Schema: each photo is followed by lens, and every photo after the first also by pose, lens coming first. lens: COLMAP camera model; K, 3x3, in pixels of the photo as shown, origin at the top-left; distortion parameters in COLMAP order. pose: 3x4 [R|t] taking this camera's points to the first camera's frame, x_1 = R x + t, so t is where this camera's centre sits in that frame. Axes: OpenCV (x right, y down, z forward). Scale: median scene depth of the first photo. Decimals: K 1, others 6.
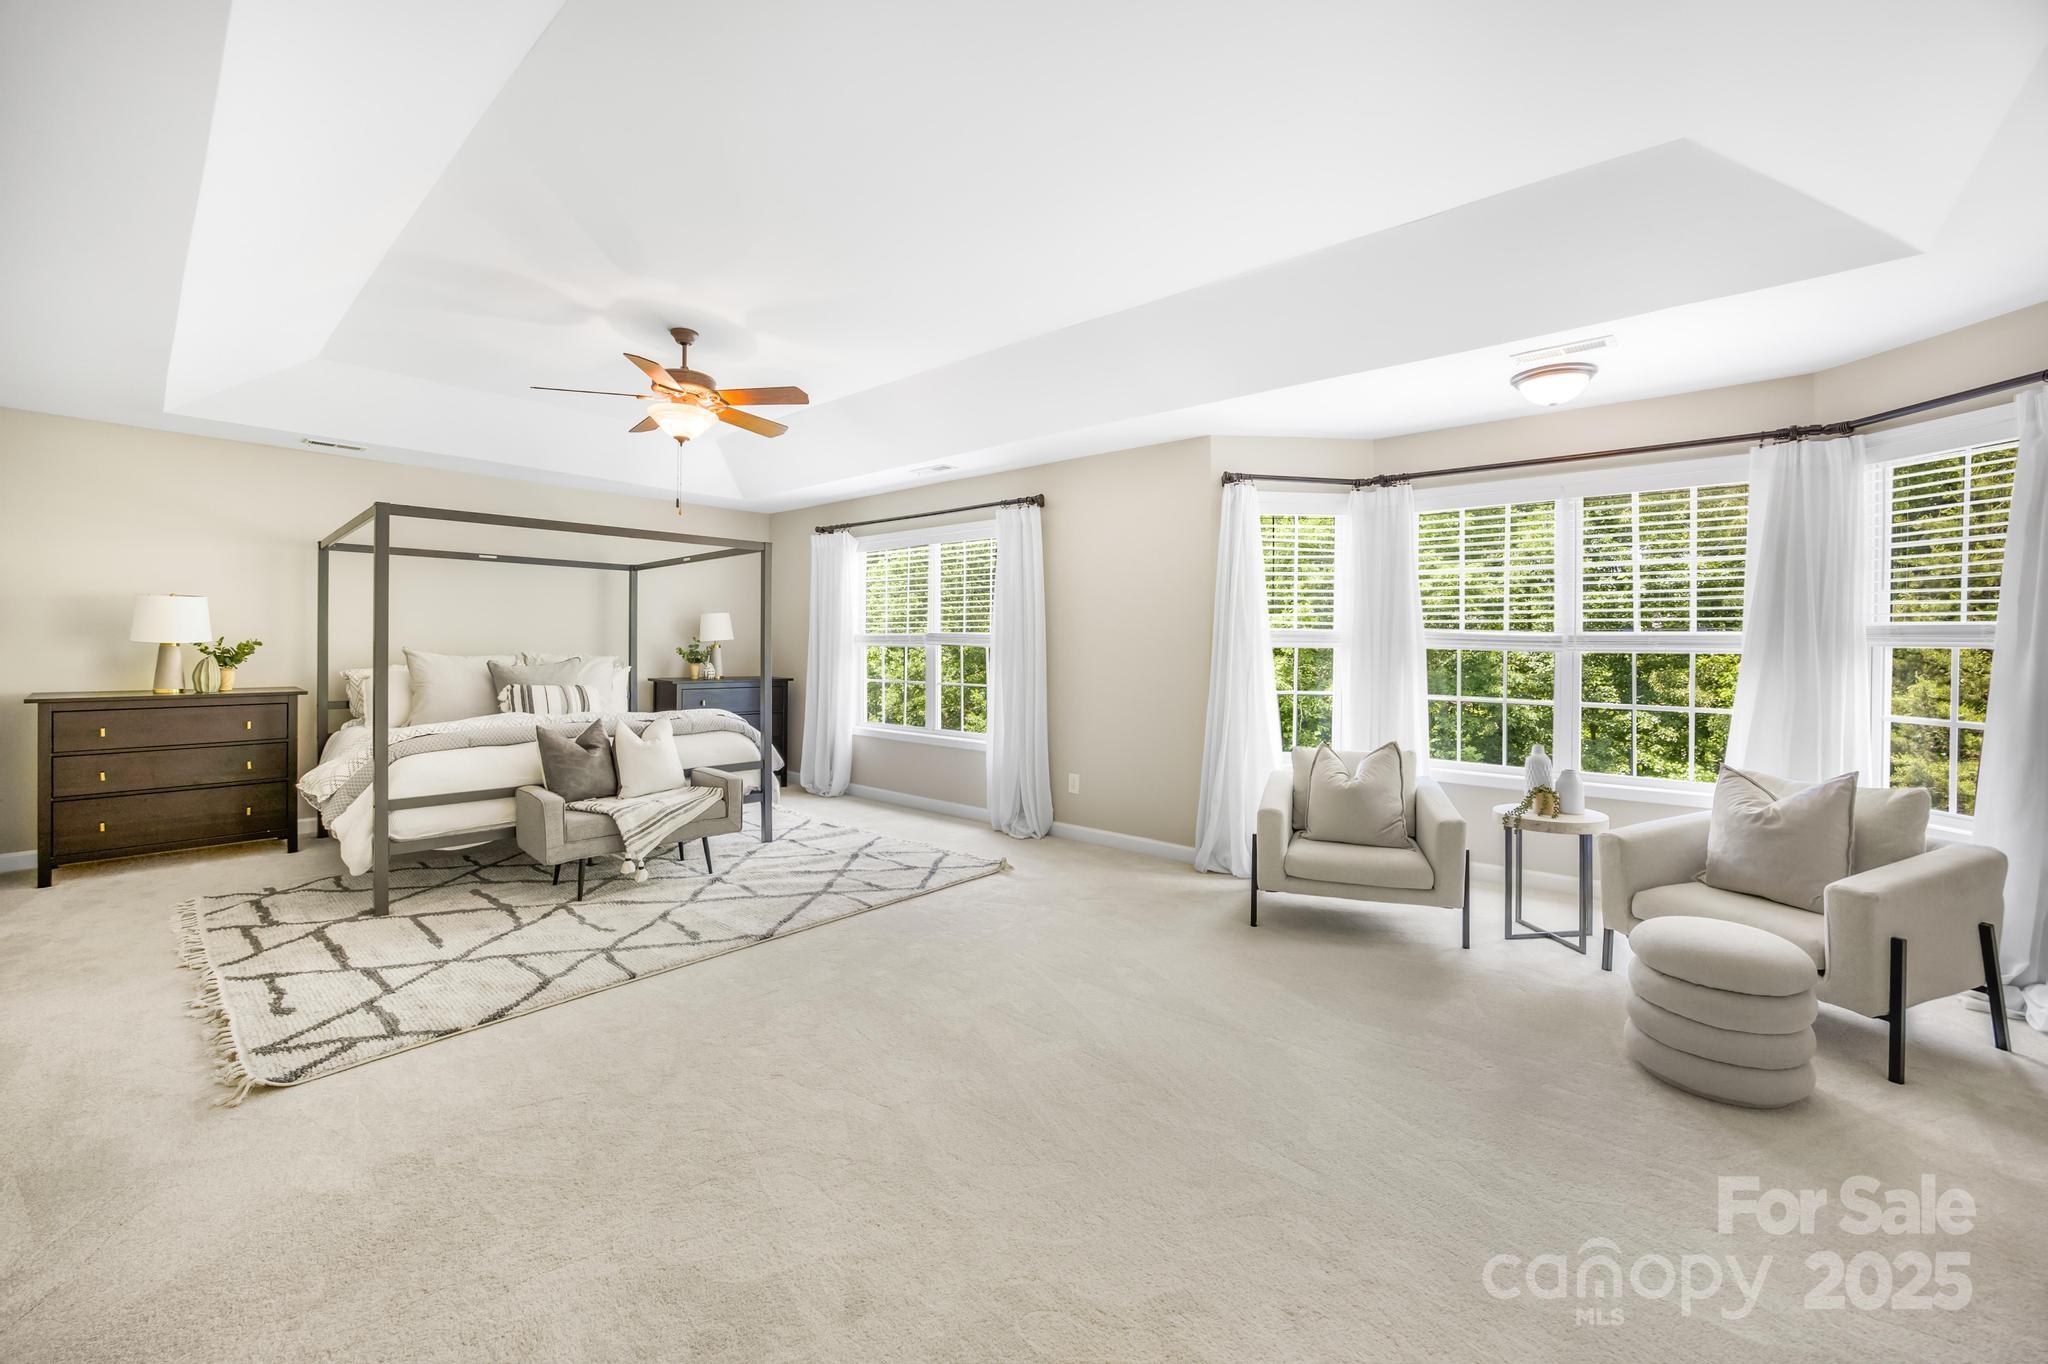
lens RADIAL K [[825.8, 0, 1031.6], [0, 825.8, 648.0], [0, 0, 1]] dist [-0.051410, 0.018104]
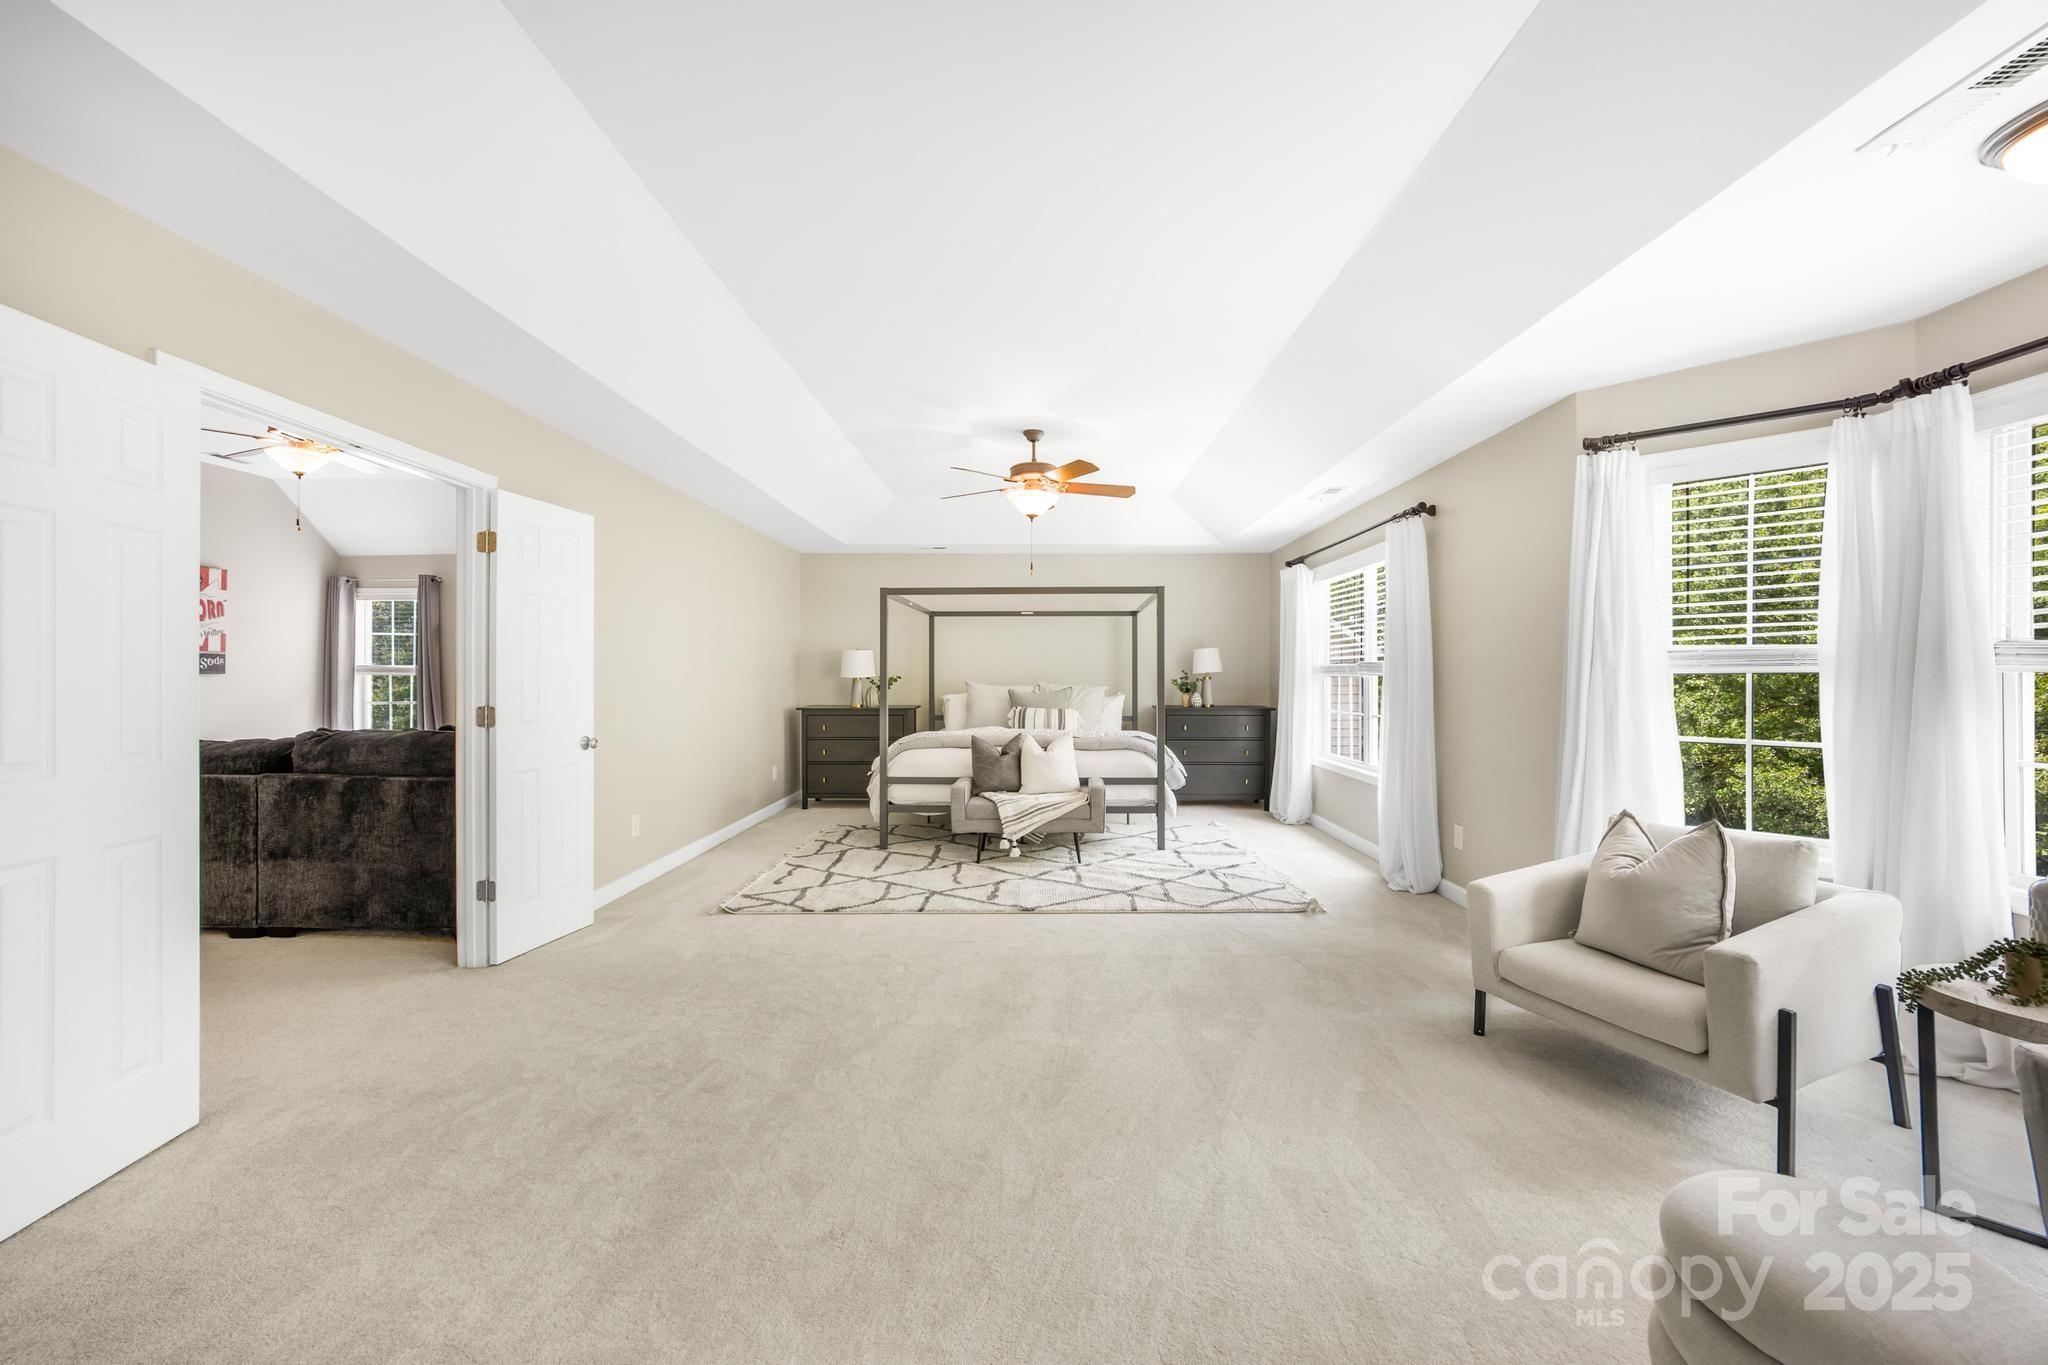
lens RADIAL K [[812.1, 0, 1024.0], [0, 812.1, 682.5], [0, 0, 1]] dist [-0.036816, 0.012597]
pose [[0.640618, -0.001676, -0.767858, 0.535575], [0.003683, 0.999993, 0.000889, 0.003451], [0.767851, -0.003397, 0.640620, 0.172152]]
